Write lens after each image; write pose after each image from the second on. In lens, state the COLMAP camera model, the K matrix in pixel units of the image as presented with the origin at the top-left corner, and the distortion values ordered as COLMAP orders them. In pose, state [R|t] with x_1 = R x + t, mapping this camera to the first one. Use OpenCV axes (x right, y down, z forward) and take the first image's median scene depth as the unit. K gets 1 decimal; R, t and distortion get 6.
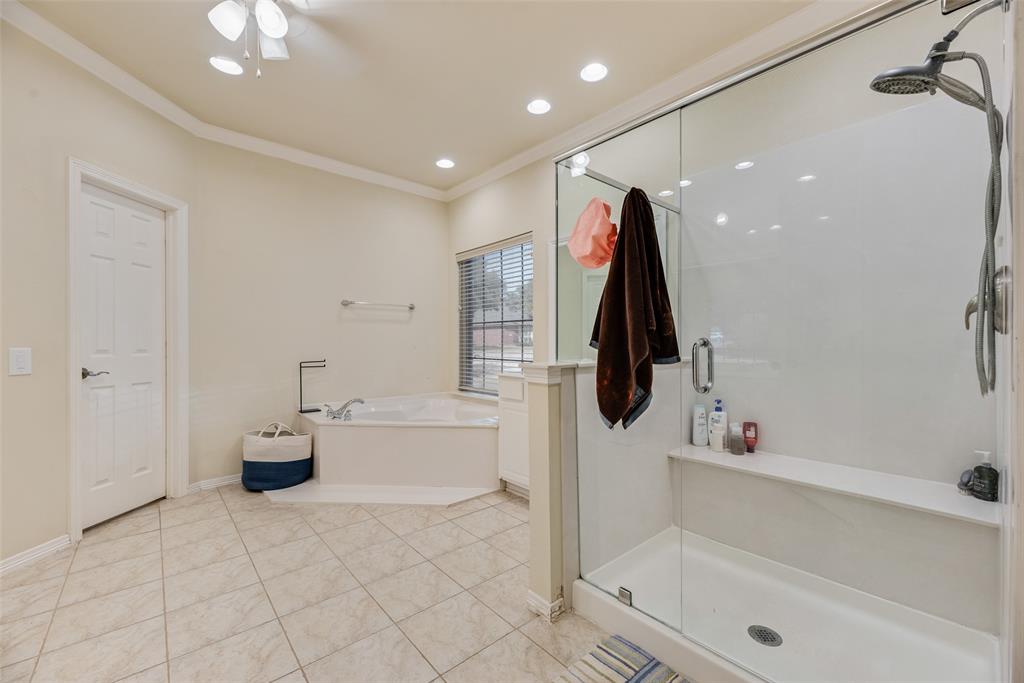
lens RADIAL K [[414.4, 0, 515.3], [0, 414.4, 342.8], [0, 0, 1]] dist [-0.004409, 0.001327]
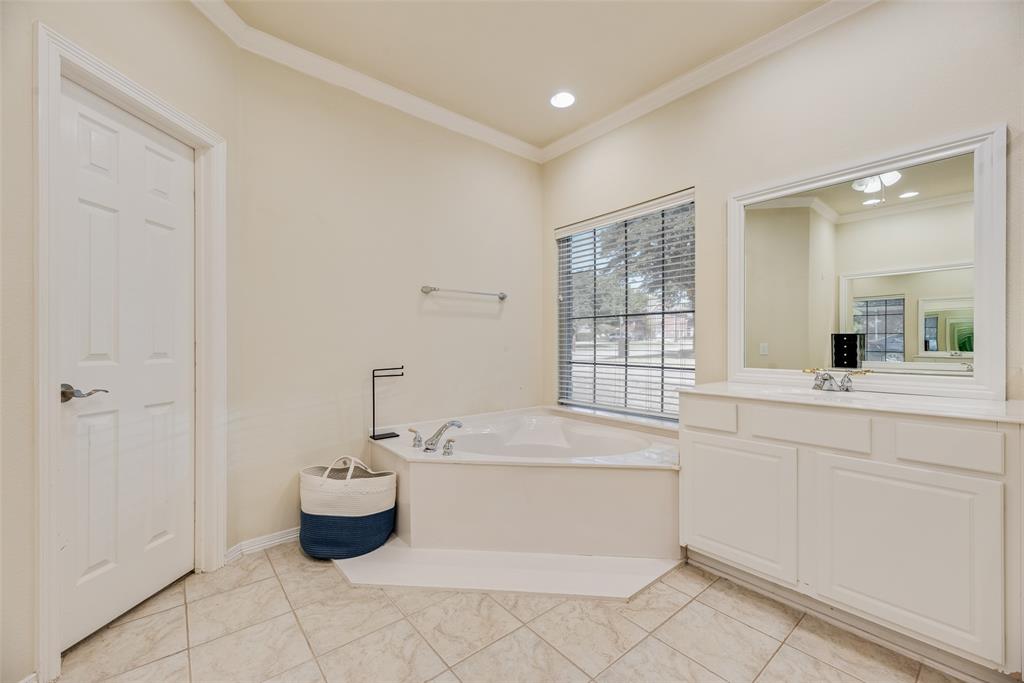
lens RADIAL K [[414.4, 0, 514.5], [0, 414.4, 342.6], [0, 0, 1]] dist [-0.004409, 0.001327]
pose [[0.999481, 0.000762, -0.032213, -0.281748], [-0.000804, 0.999999, -0.001292, 0.000226], [0.032212, 0.001317, 0.999480, 0.318827]]
